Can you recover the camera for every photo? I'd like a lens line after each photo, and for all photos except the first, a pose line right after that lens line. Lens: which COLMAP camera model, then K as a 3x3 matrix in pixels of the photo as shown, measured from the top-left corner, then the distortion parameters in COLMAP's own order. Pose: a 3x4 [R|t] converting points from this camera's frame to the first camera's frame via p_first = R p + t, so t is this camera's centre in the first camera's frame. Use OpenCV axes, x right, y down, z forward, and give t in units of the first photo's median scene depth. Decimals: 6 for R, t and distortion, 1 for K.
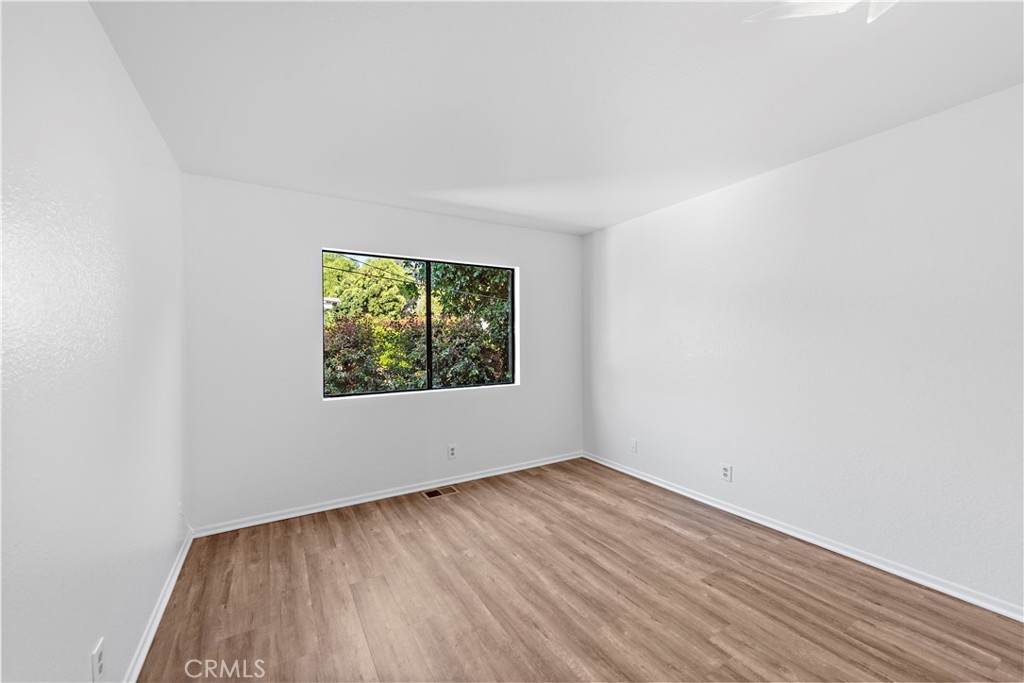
lens RADIAL K [[399.4, 0, 508.9], [0, 399.4, 349.4], [0, 0, 1]] dist [0.016559, -0.001431]
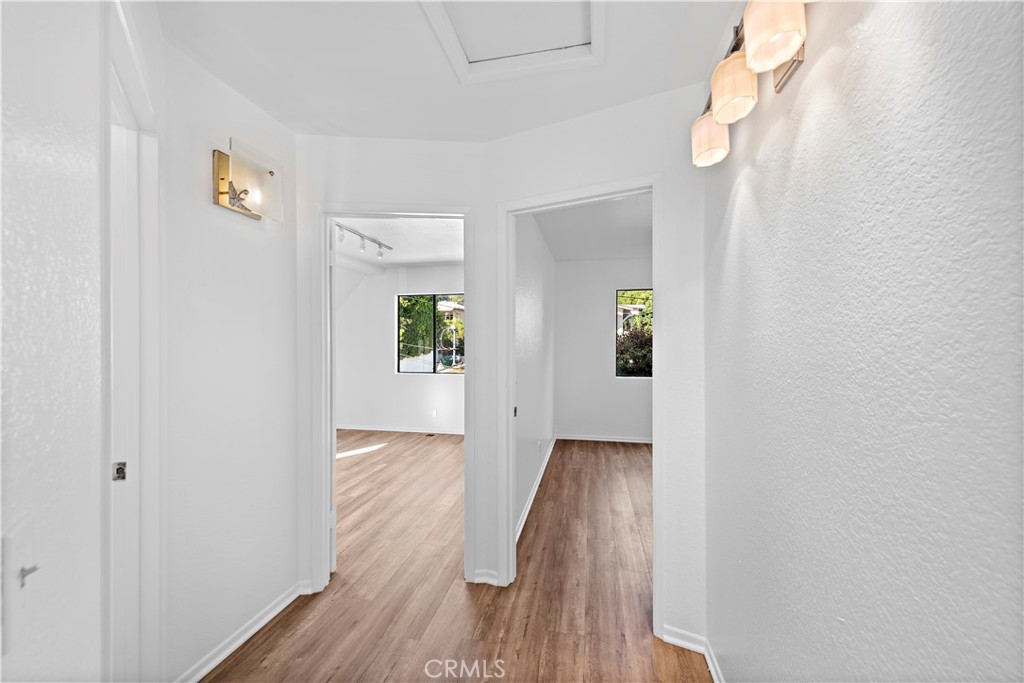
lens RADIAL K [[399.4, 0, 509.7], [0, 399.4, 344.3], [0, 0, 1]] dist [0.016559, -0.001431]
pose [[0.740640, 0.014593, -0.671744, 0.397582], [-0.025170, 0.999665, -0.006035, 0.004273], [0.671431, 0.021377, 0.740759, -0.666035]]
